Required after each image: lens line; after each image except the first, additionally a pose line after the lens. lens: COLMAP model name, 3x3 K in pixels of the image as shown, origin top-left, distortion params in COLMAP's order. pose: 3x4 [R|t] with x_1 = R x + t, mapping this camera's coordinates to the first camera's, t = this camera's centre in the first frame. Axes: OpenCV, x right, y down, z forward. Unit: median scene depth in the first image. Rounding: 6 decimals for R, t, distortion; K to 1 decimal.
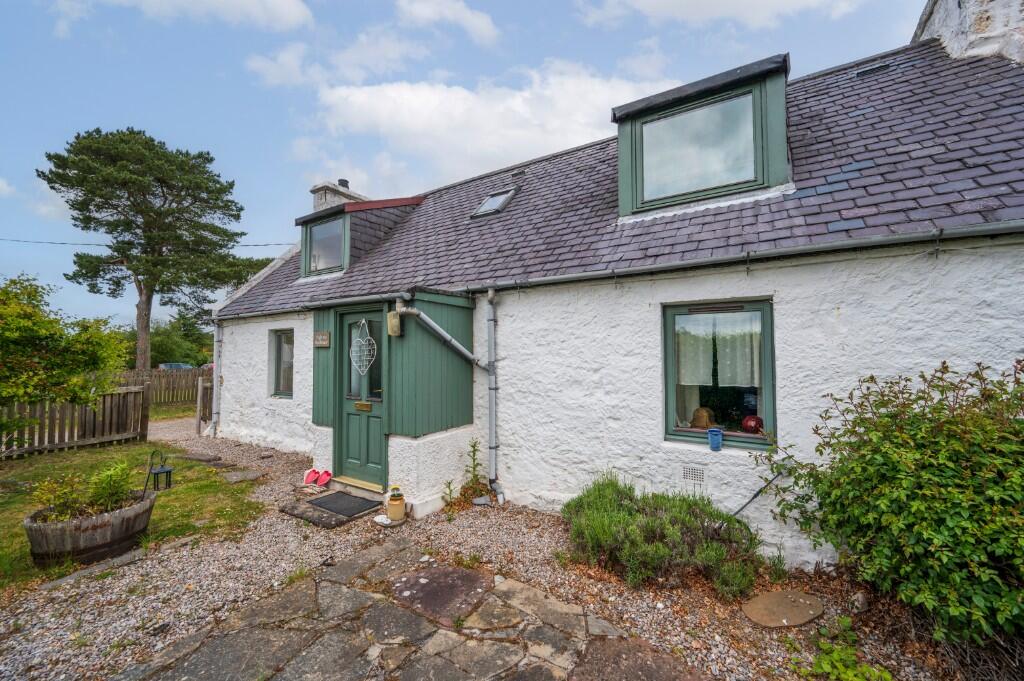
lens RADIAL K [[401.7, 0, 513.4], [0, 401.7, 341.2], [0, 0, 1]] dist [-0.000212, 0.000214]
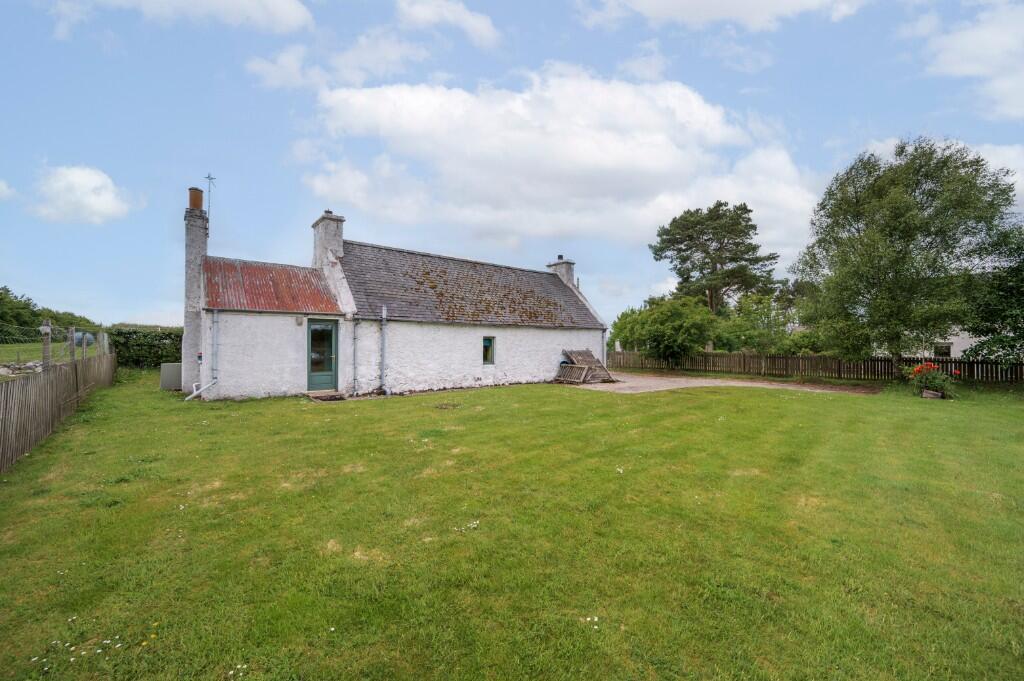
lens RADIAL K [[401.7, 0, 513.4], [0, 401.7, 341.2], [0, 0, 1]] dist [-0.000212, 0.000214]
pose [[-0.297249, -0.003000, -0.954795, 0.864413], [0.024707, 0.999636, -0.010833, 0.020793], [0.954480, -0.026810, -0.297067, 0.778496]]
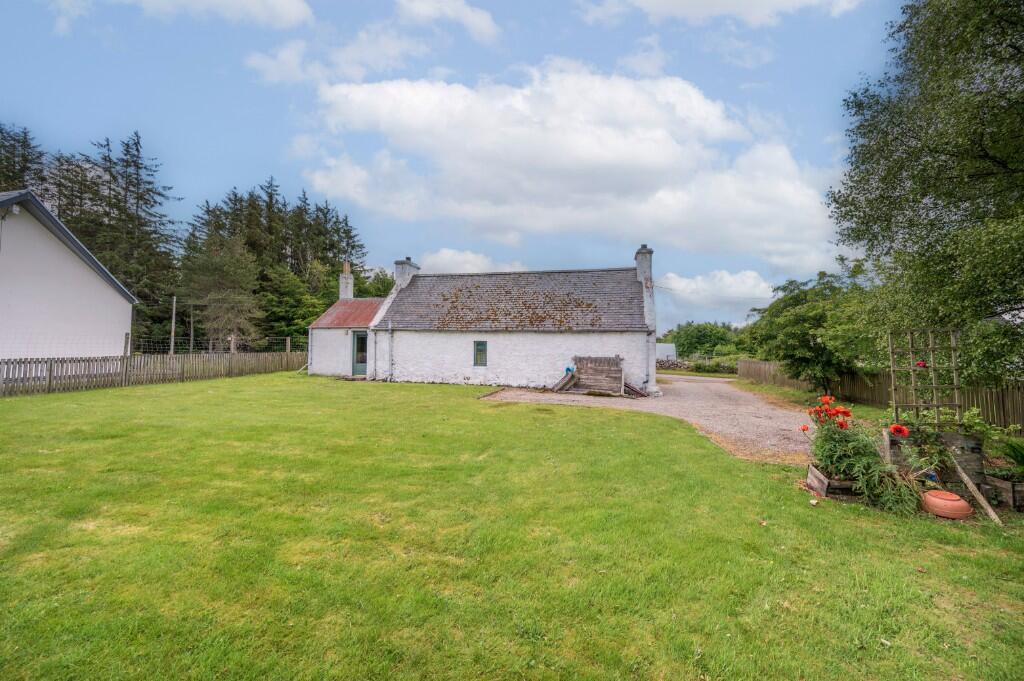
lens RADIAL K [[401.7, 0, 513.4], [0, 401.7, 341.2], [0, 0, 1]] dist [-0.000212, 0.000214]
pose [[-0.937488, -0.013364, -0.347761, 0.349633], [-0.000584, 0.999321, -0.036828, 0.034897], [0.348017, -0.034323, -0.936860, 1.370655]]
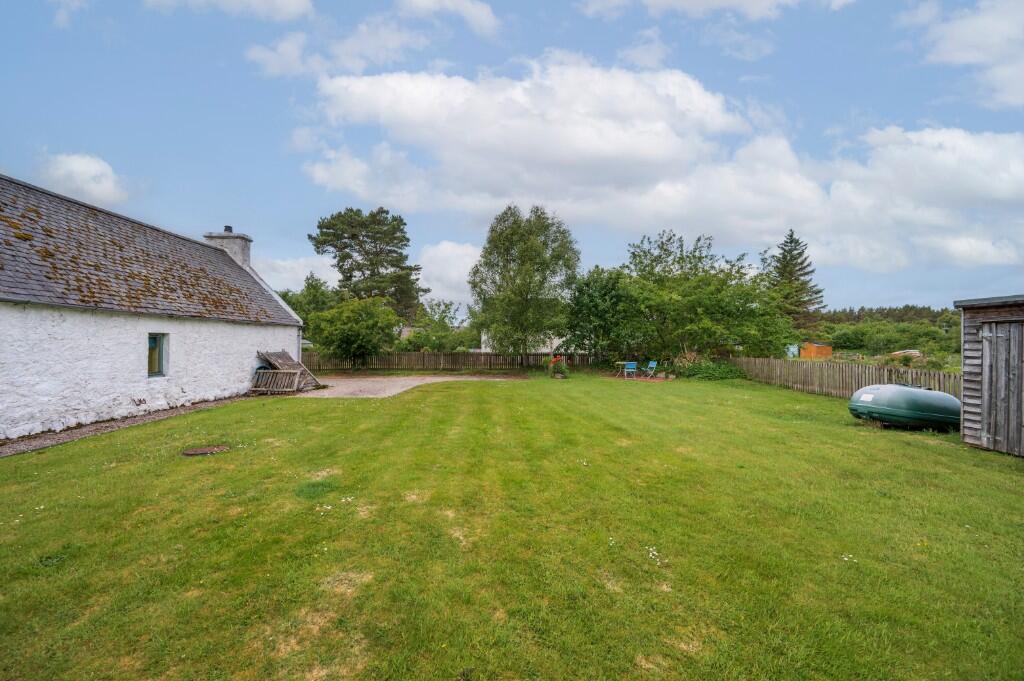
lens RADIAL K [[401.7, 0, 513.4], [0, 401.7, 341.2], [0, 0, 1]] dist [-0.000212, 0.000214]
pose [[0.585314, 0.000108, -0.810806, 0.790293], [0.018448, 0.999739, 0.013450, 0.013419], [0.810597, -0.022831, 0.585160, 0.558780]]
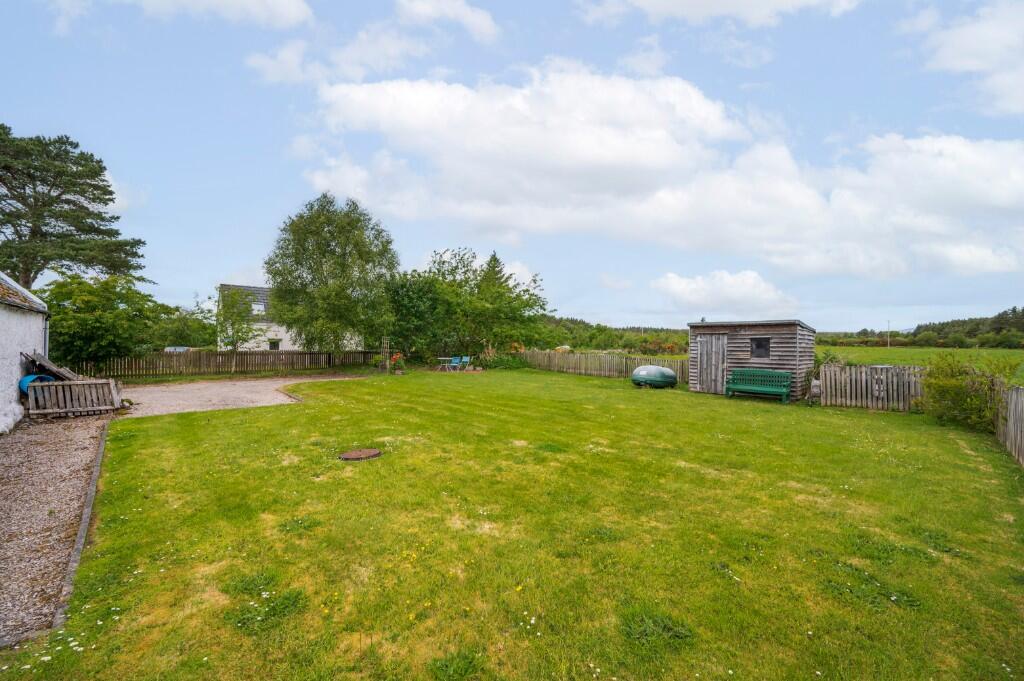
lens RADIAL K [[401.7, 0, 513.4], [0, 401.7, 341.2], [0, 0, 1]] dist [-0.000212, 0.000214]
pose [[0.973482, 0.010125, -0.228540, 0.593366], [-0.003802, 0.999598, 0.028093, 0.004018], [0.228732, -0.026479, 0.973129, 0.297610]]
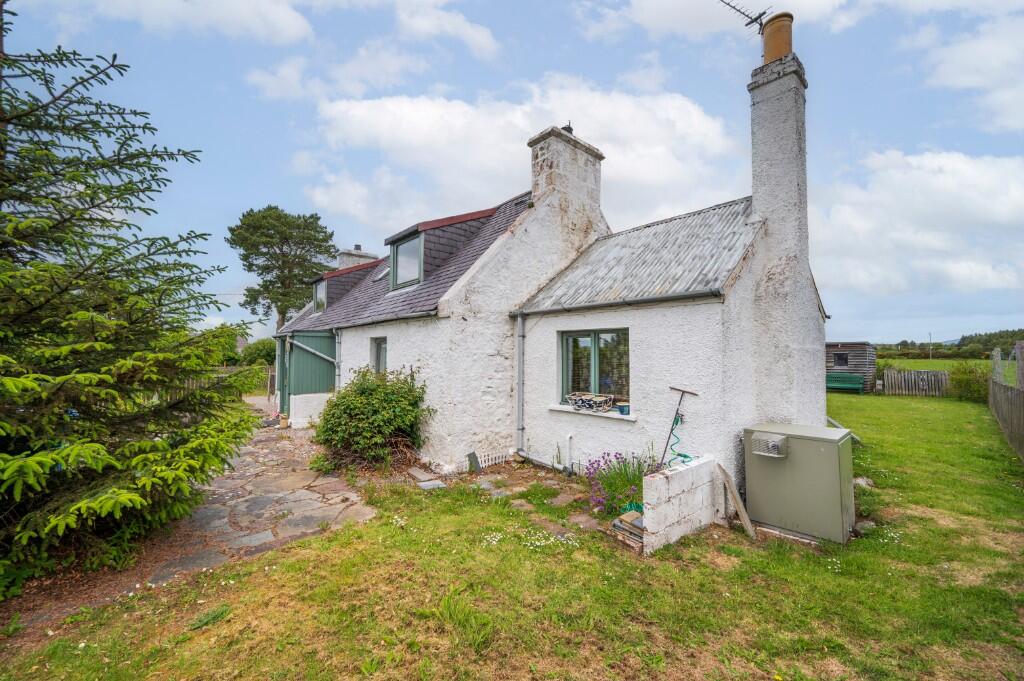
lens RADIAL K [[401.7, 0, 513.4], [0, 401.7, 341.2], [0, 0, 1]] dist [-0.000212, 0.000214]
pose [[0.959920, -0.003982, -0.280247, 0.326635], [0.002367, 0.999979, -0.006100, -0.010537], [0.280266, 0.005192, 0.959908, -0.176828]]
